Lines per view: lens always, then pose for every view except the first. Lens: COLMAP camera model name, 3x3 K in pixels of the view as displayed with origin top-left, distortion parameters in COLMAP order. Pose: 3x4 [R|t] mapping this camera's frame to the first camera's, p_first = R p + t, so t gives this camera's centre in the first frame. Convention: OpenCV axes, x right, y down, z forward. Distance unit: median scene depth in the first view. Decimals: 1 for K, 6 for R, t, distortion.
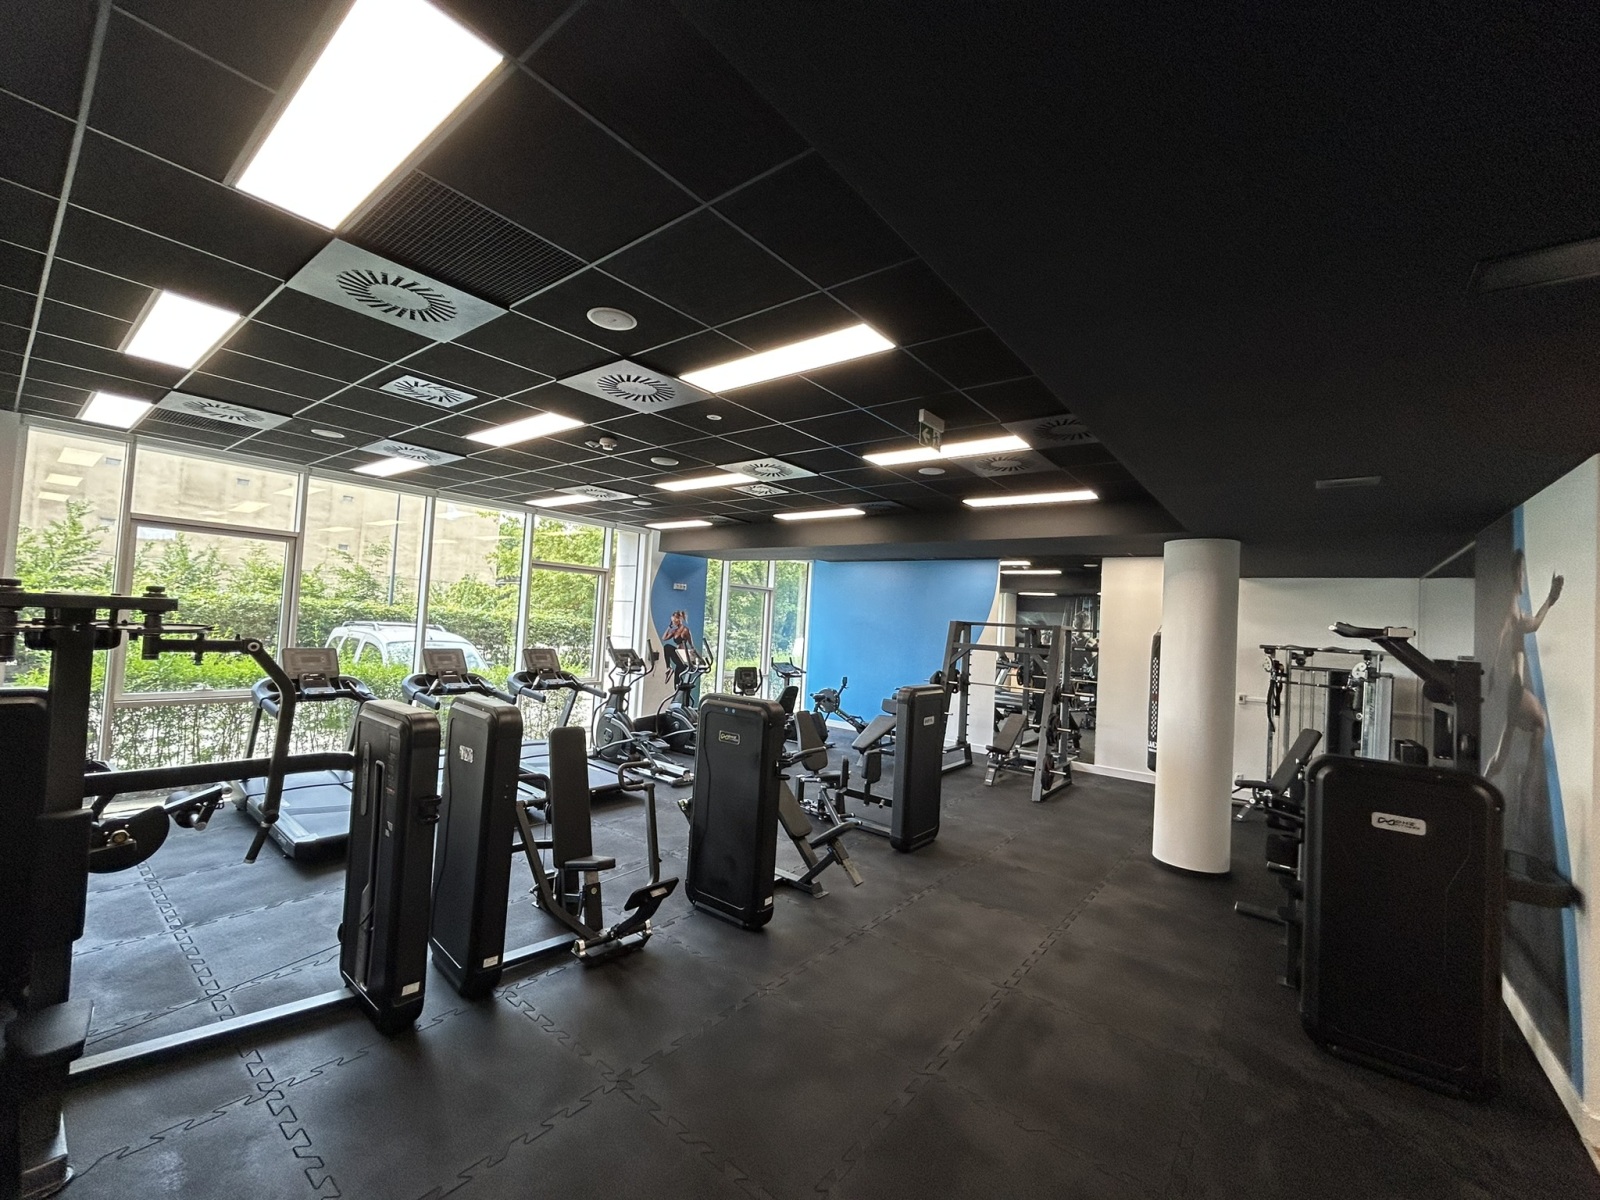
lens RADIAL K [[647.4, 0, 802.0], [0, 647.4, 600.7], [0, 0, 1]] dist [-0.002331, 0.001650]
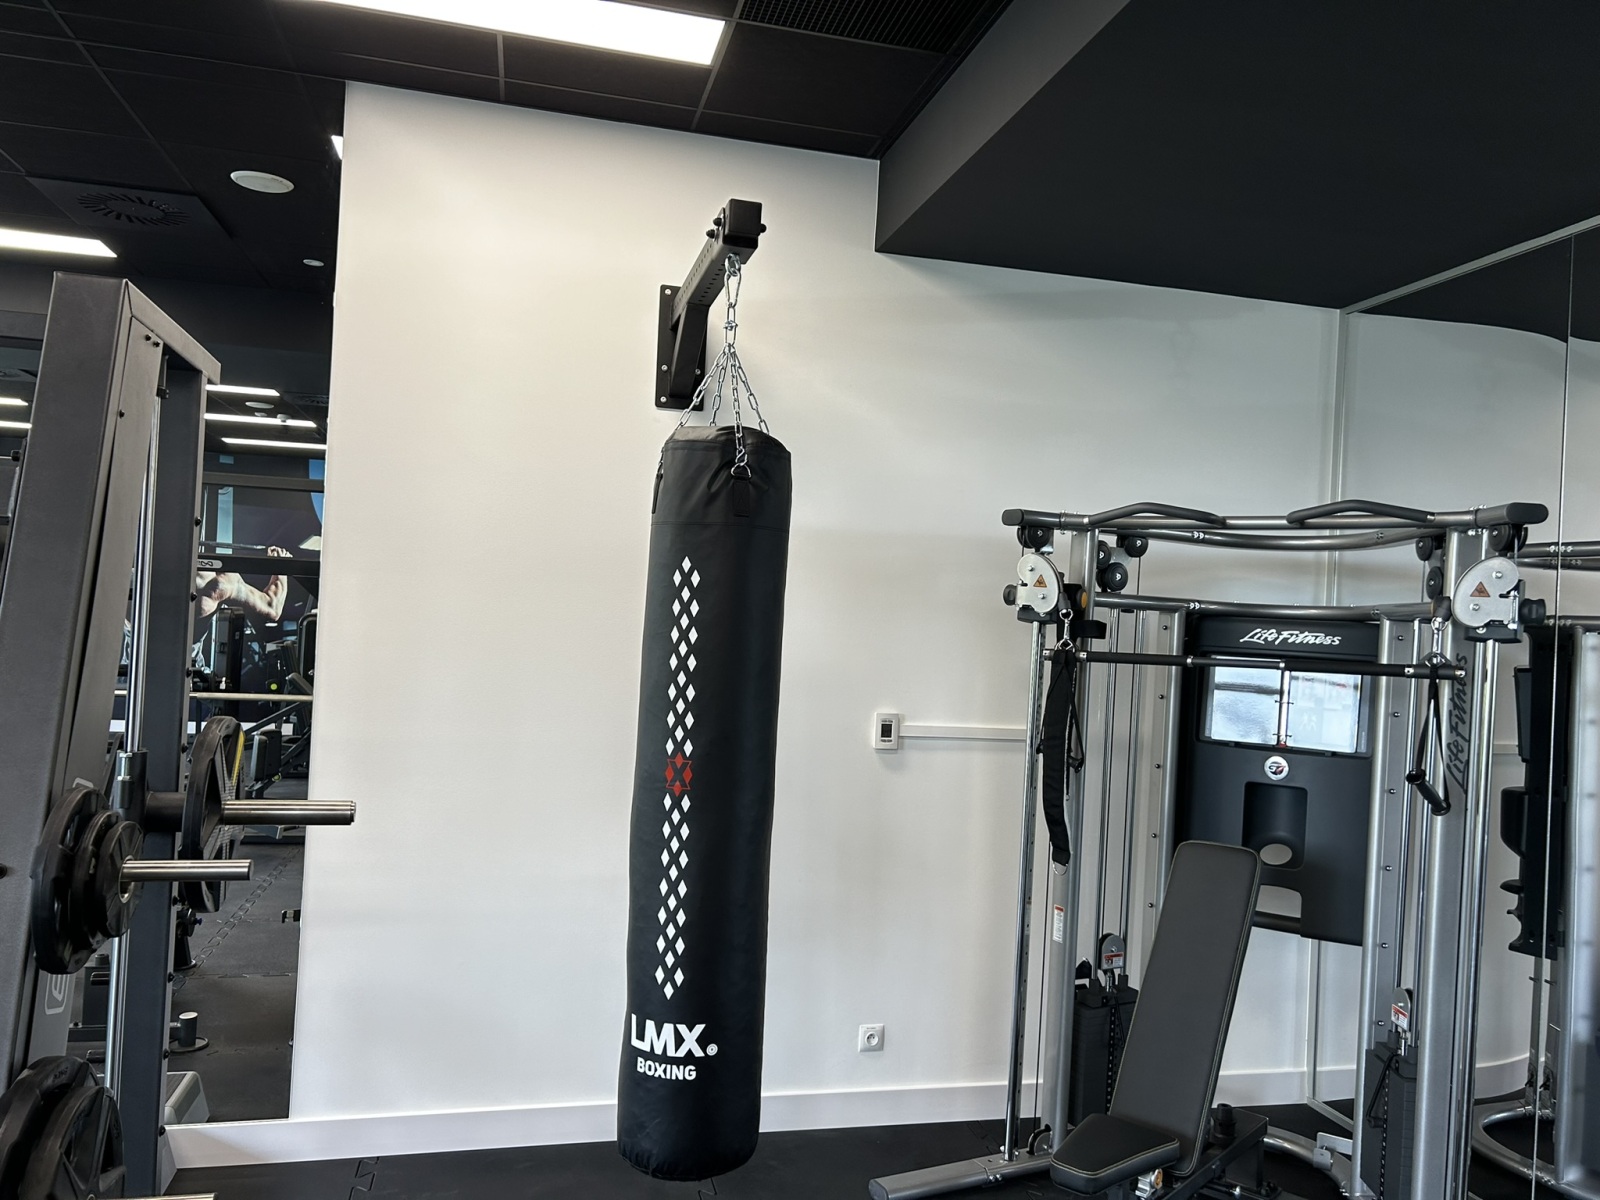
lens RADIAL K [[1194.0, 0, 824.6], [0, 1194.0, 603.7], [0, 0, 1]] dist [0.061045, -0.069436]
pose [[0.609162, -0.012447, 0.792948, 0.342706], [-0.040840, 0.998058, 0.047042, 0.093922], [-0.791993, -0.061040, 0.607471, 0.863779]]
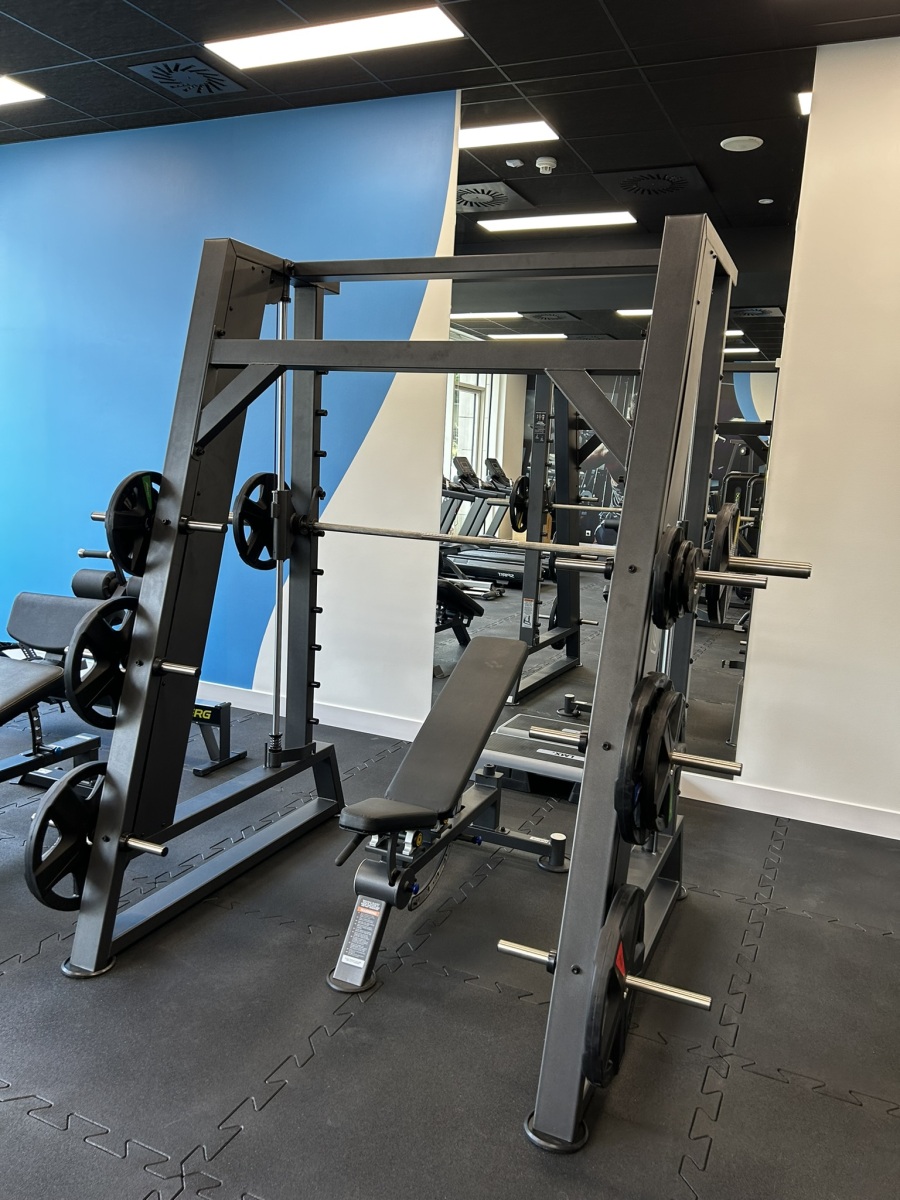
lens RADIAL K [[895.5, 0, 462.6], [0, 895.5, 617.7], [0, 0, 1]] dist [0.061045, -0.069436]
pose [[0.970834, -0.043179, 0.235833, 0.299203], [-0.009616, 0.975845, 0.218253, 0.110526], [-0.239560, -0.214155, 0.946968, 0.842127]]
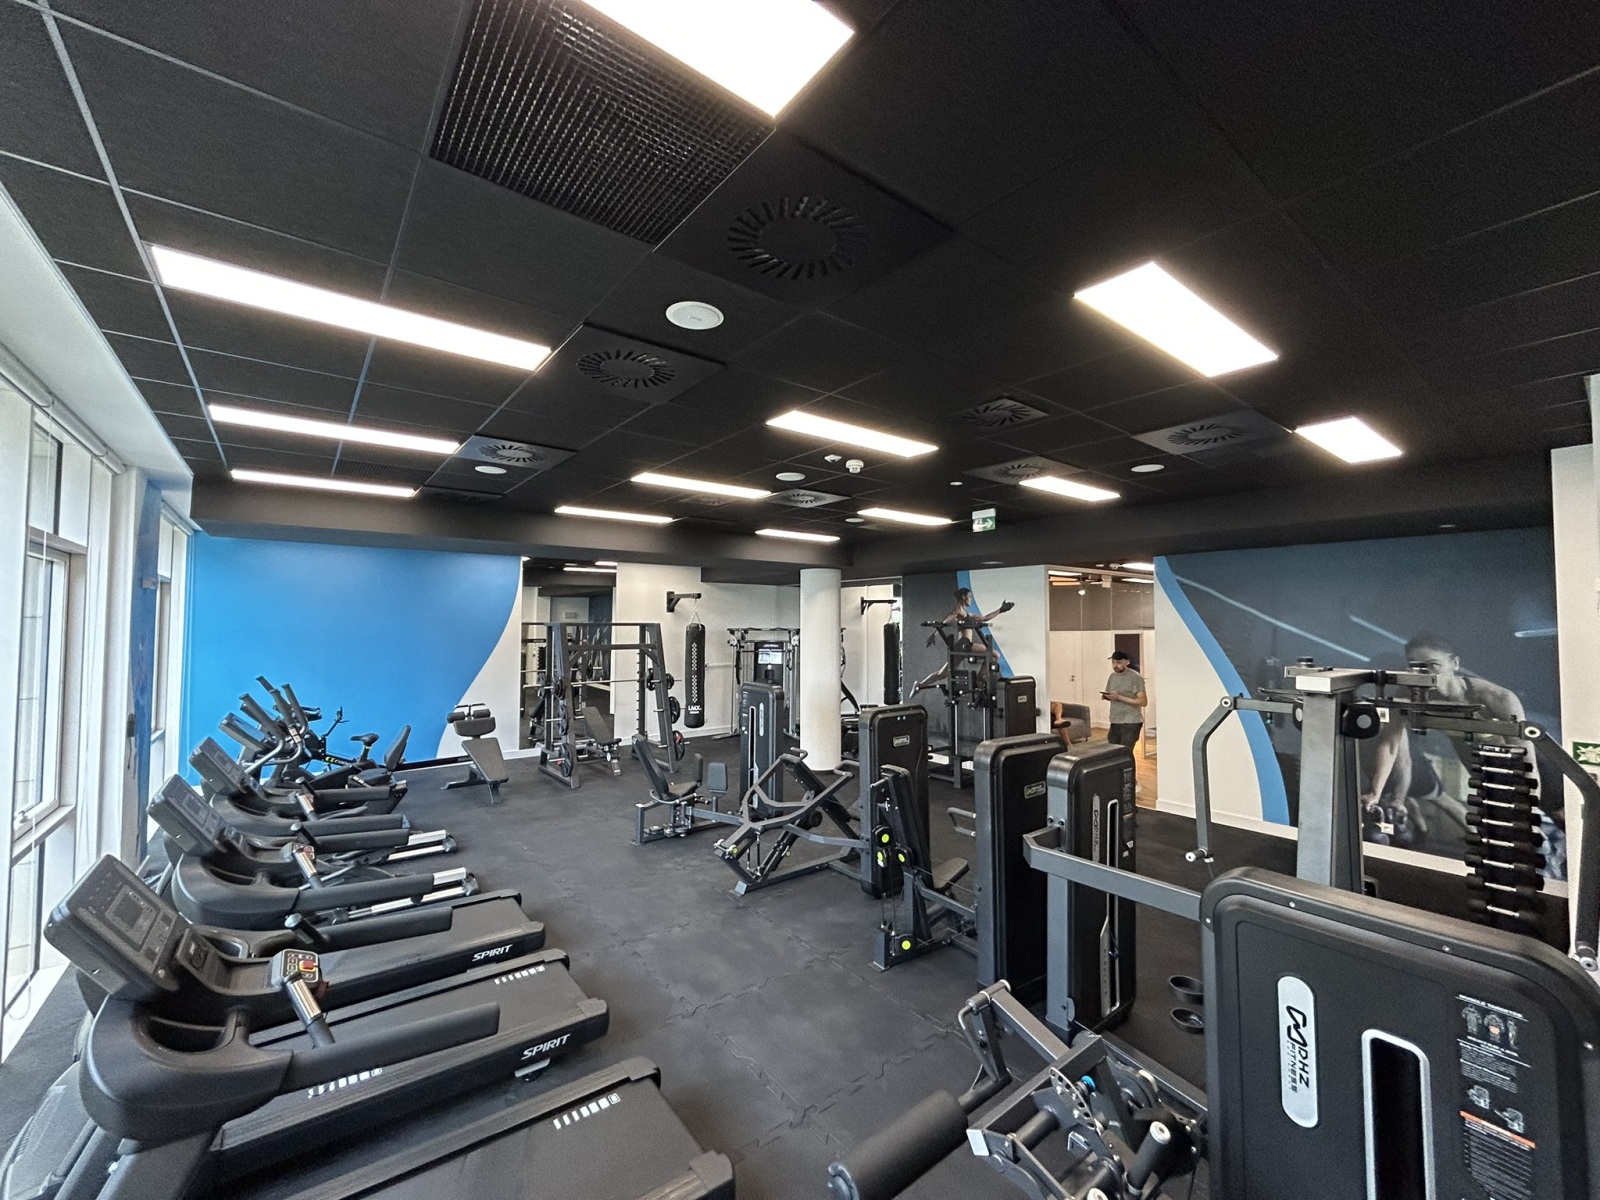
lens RADIAL K [[647.4, 0, 793.0], [0, 647.4, 601.3], [0, 0, 1]] dist [-0.002331, 0.001650]
pose [[0.250266, -0.025073, 0.967853, -0.782077], [-0.017516, 0.999384, 0.030419, -0.048372], [-0.968019, -0.024565, 0.249672, 0.533302]]
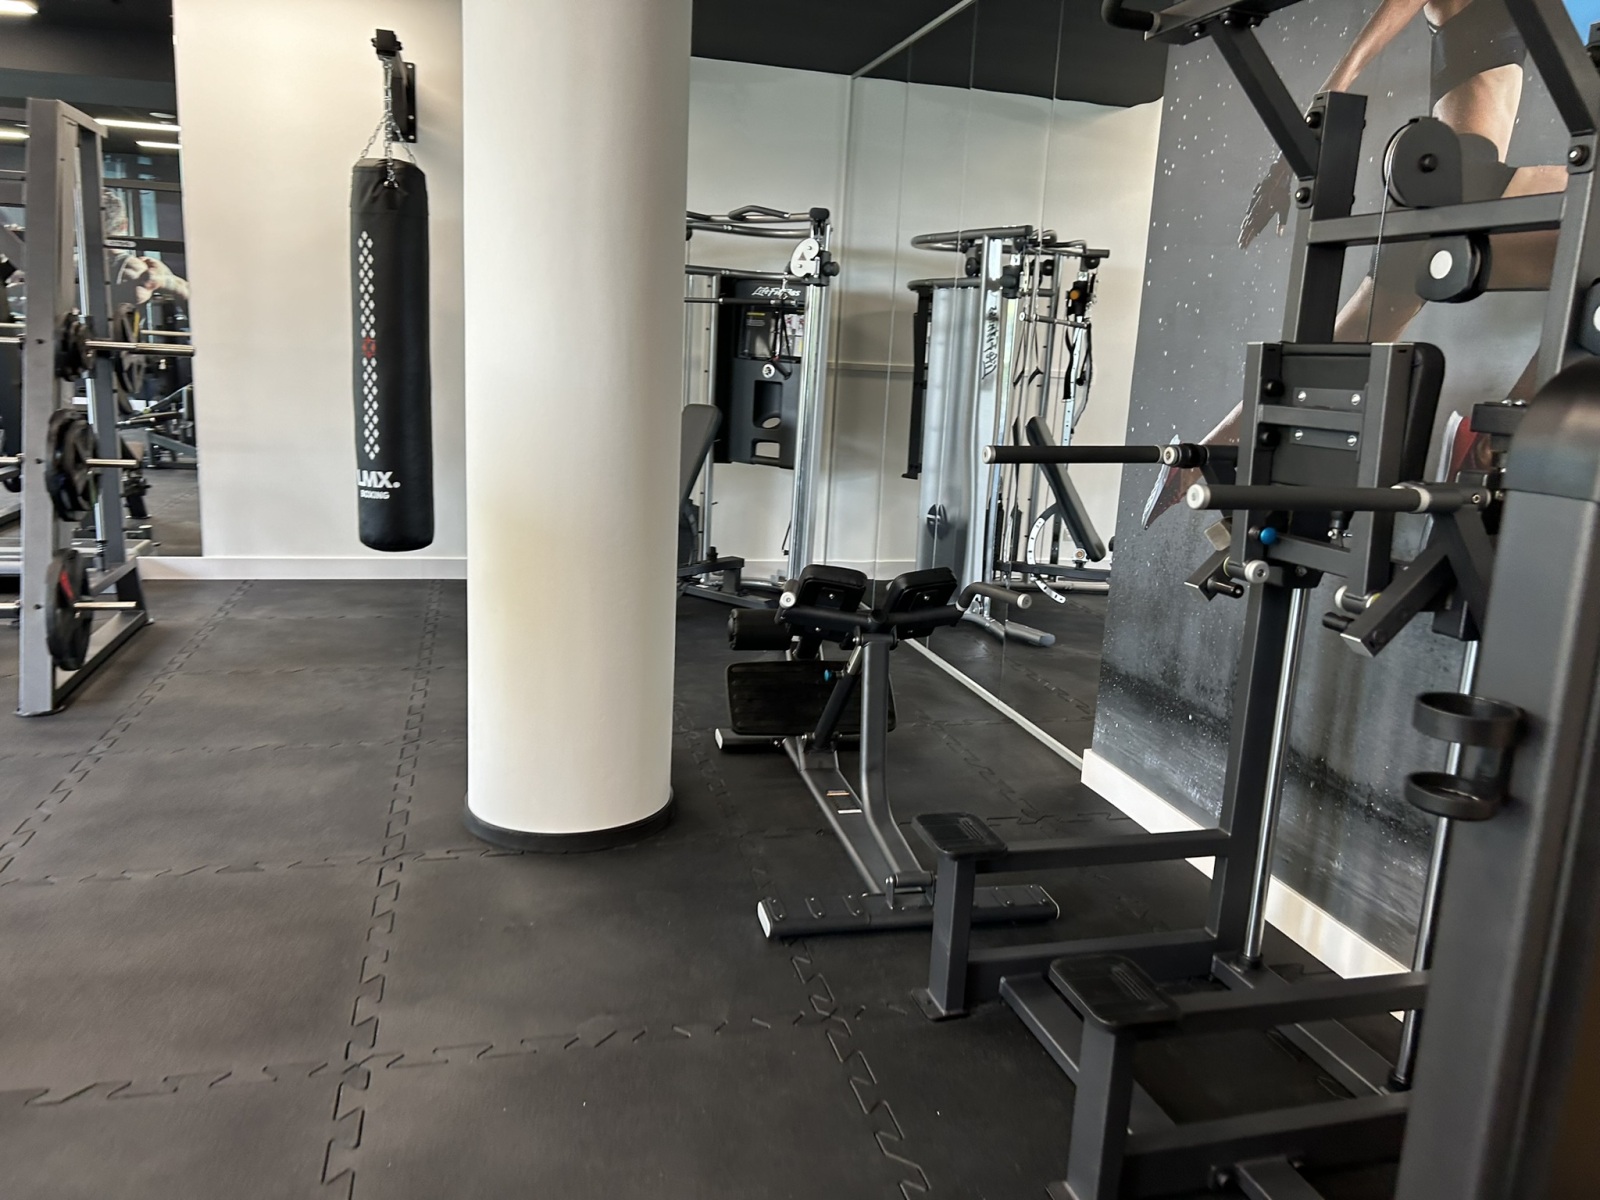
lens RADIAL K [[1194.0, 0, 815.1], [0, 1194.0, 597.0], [0, 0, 1]] dist [0.061045, -0.069436]
pose [[0.596893, -0.189866, 0.779531, 0.165604], [-0.047509, 0.961527, 0.270571, 0.101107], [-0.800913, -0.198537, 0.564909, 0.449079]]
